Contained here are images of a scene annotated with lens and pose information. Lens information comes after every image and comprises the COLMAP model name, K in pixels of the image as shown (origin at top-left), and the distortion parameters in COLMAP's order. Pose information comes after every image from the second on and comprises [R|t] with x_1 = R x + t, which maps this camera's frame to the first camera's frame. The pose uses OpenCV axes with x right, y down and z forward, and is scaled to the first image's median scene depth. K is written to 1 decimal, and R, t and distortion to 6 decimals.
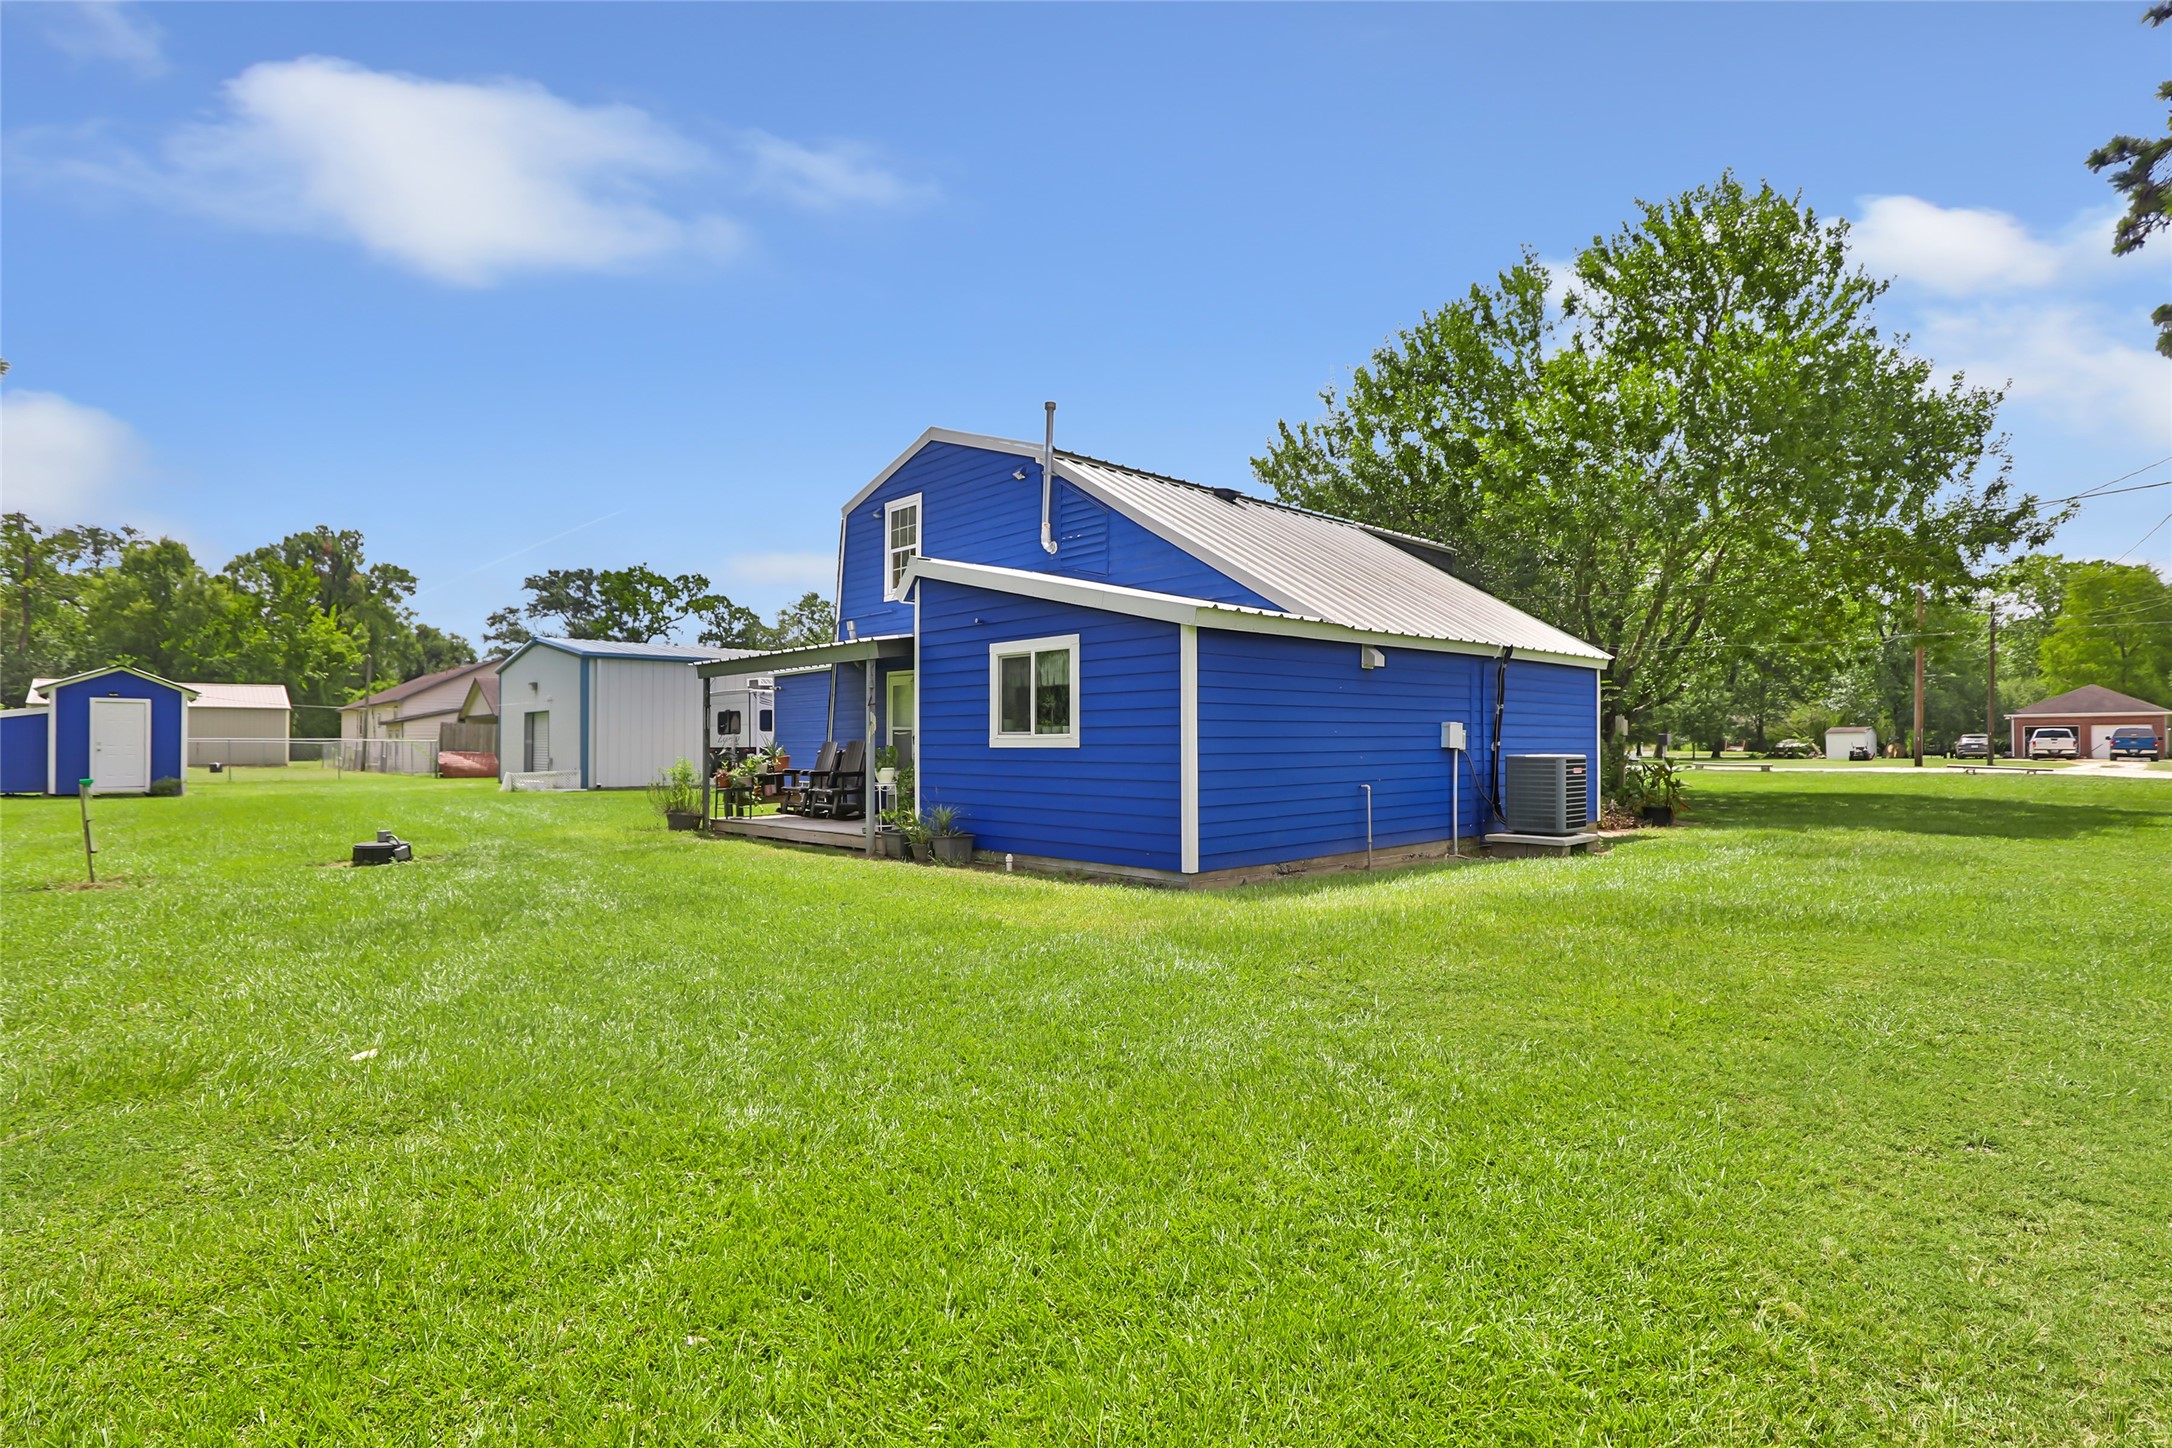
lens RADIAL K [[1083.6, 0, 1093.8], [0, 1083.6, 724.5], [0, 0, 1]] dist [-0.019649, 0.001449]
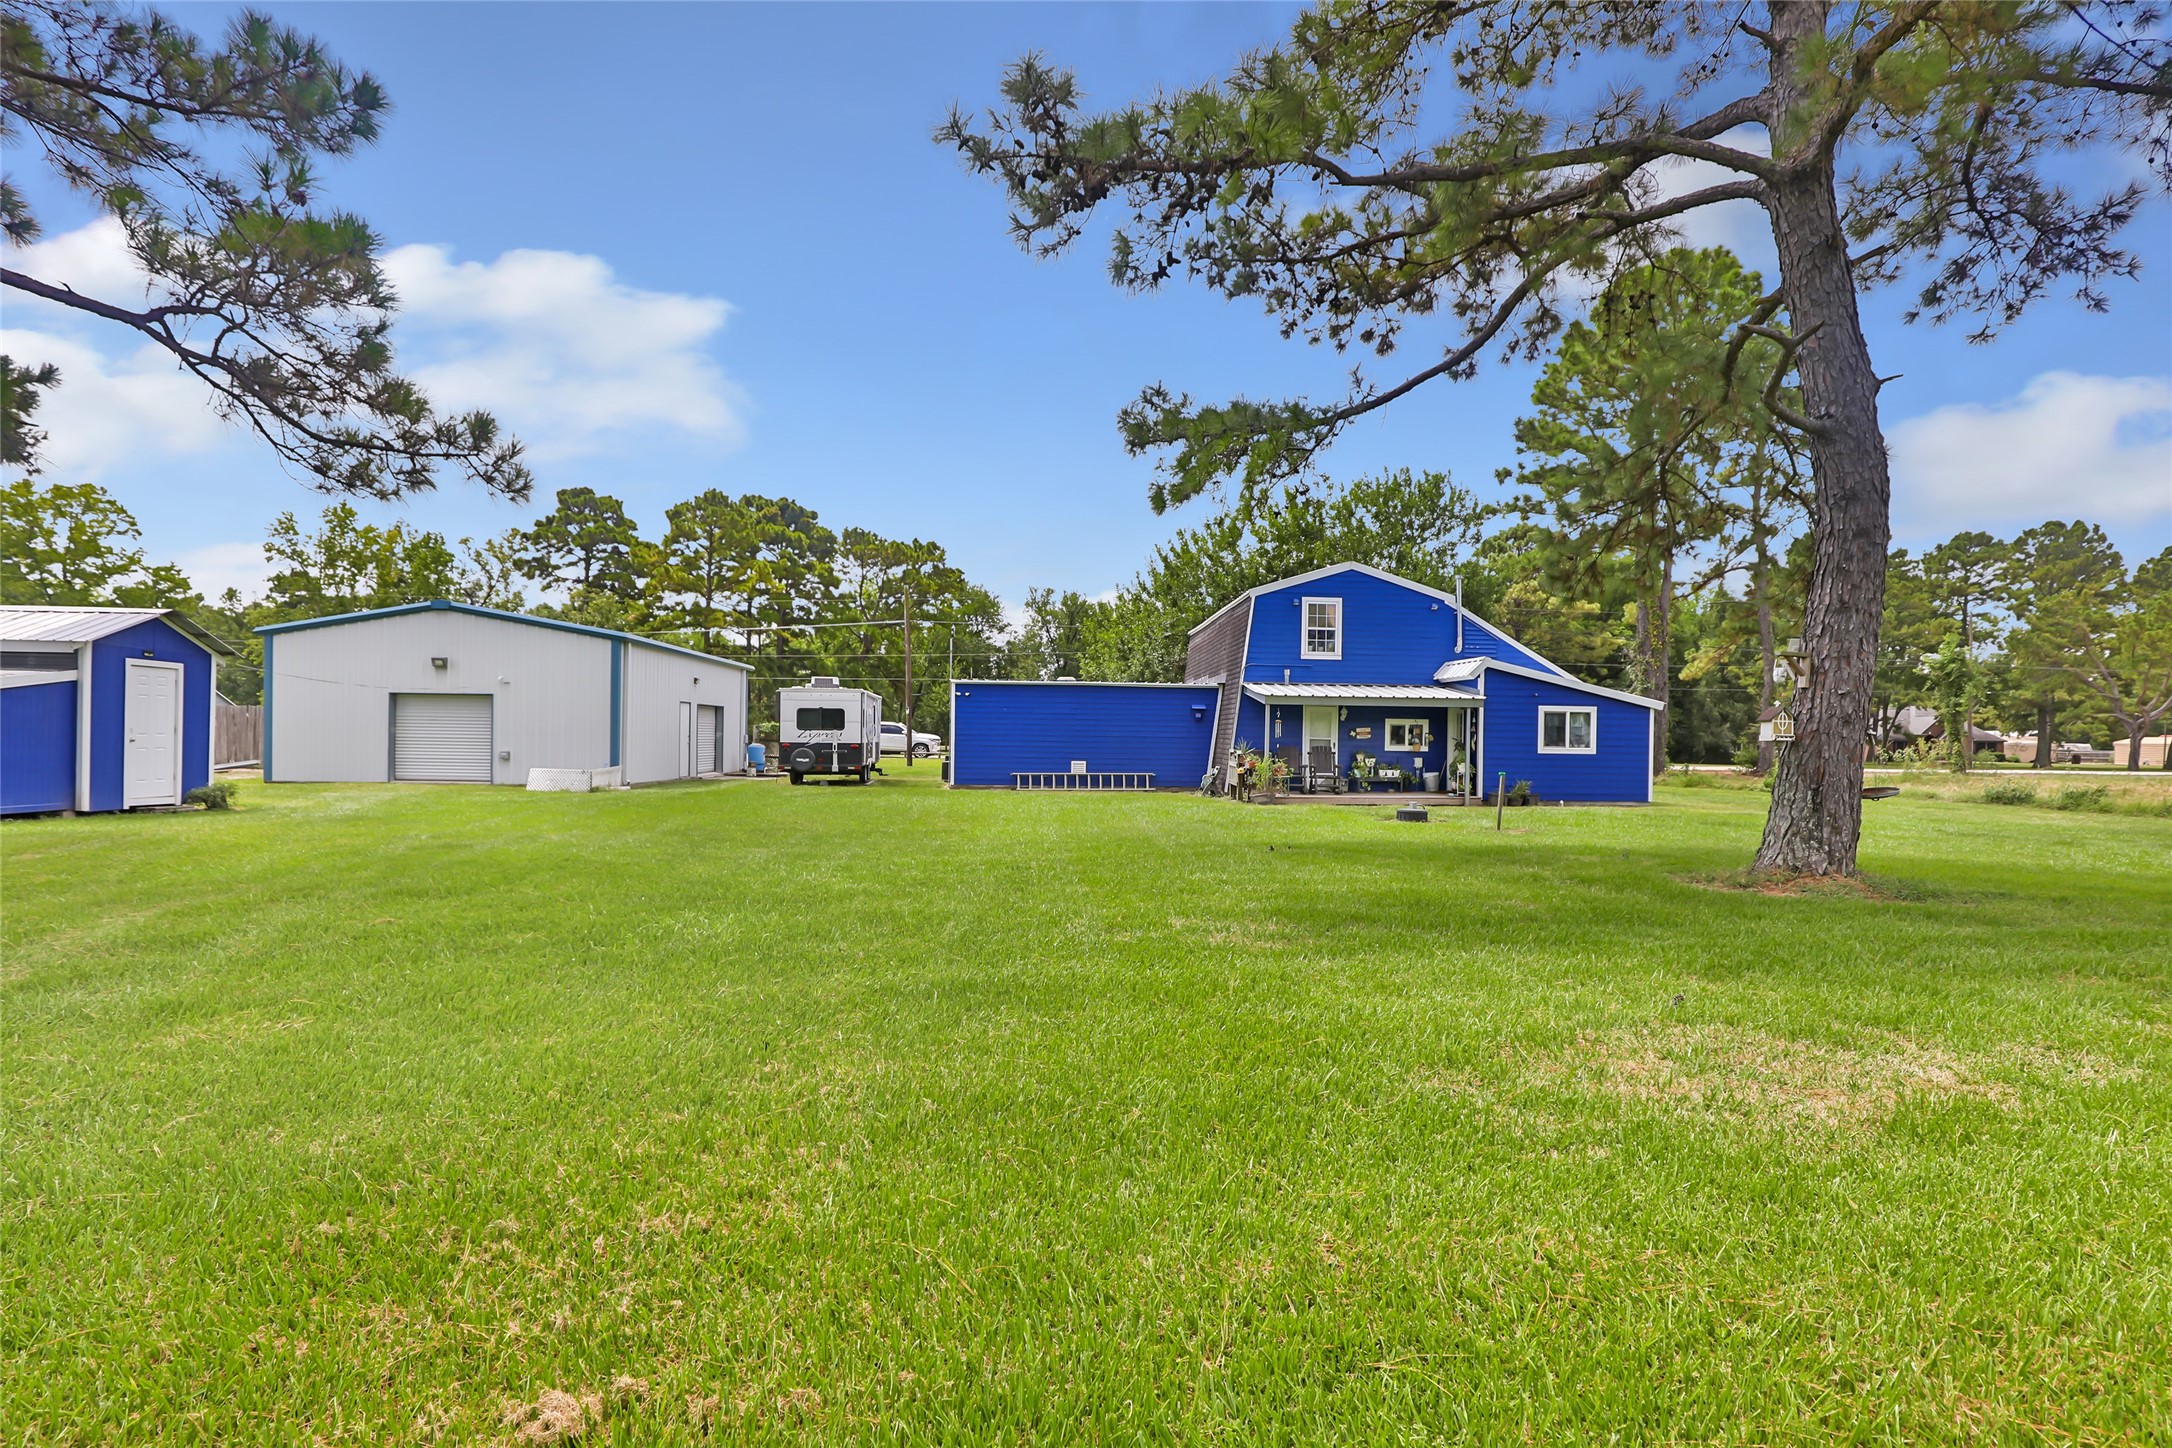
lens RADIAL K [[1083.6, 0, 1093.8], [0, 1083.6, 724.5], [0, 0, 1]] dist [-0.019649, 0.001449]
pose [[0.630383, 0.023714, 0.775922, -1.069848], [-0.028766, 0.999560, -0.007178, 0.002369], [-0.775751, -0.017795, 0.630788, 0.144920]]
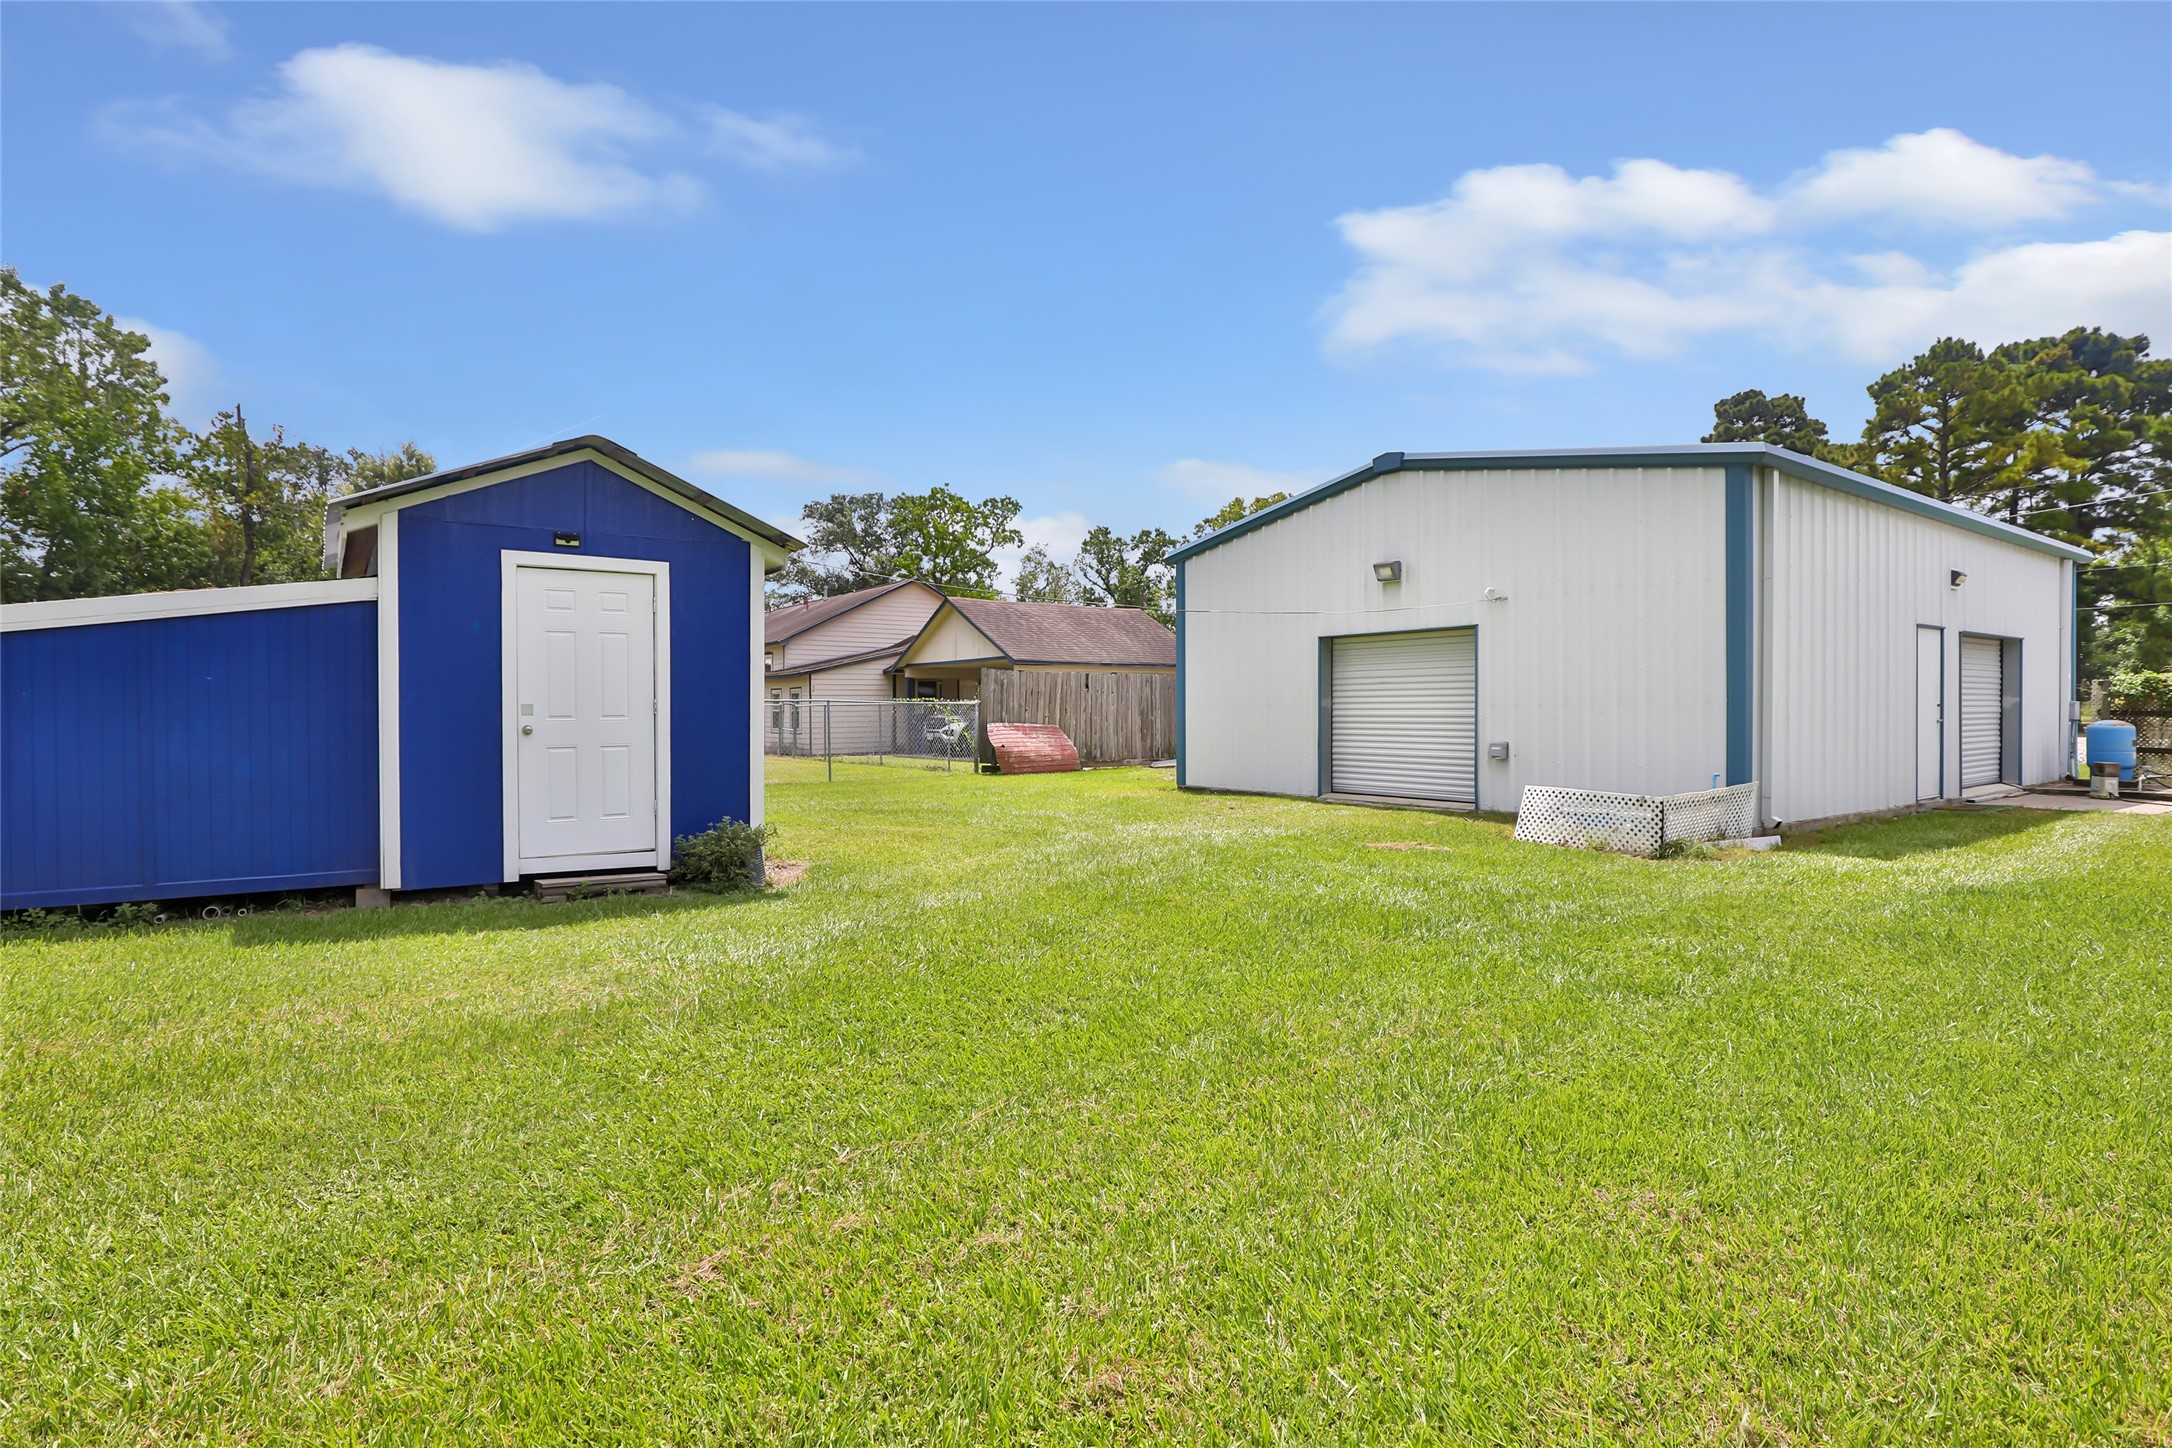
lens RADIAL K [[1083.6, 0, 1093.8], [0, 1083.6, 724.5], [0, 0, 1]] dist [-0.019649, 0.001449]
pose [[0.993168, 0.003066, -0.116654, -0.746946], [0.000679, 0.999486, 0.032054, 0.012790], [0.116693, -0.031914, 0.992655, 0.726746]]
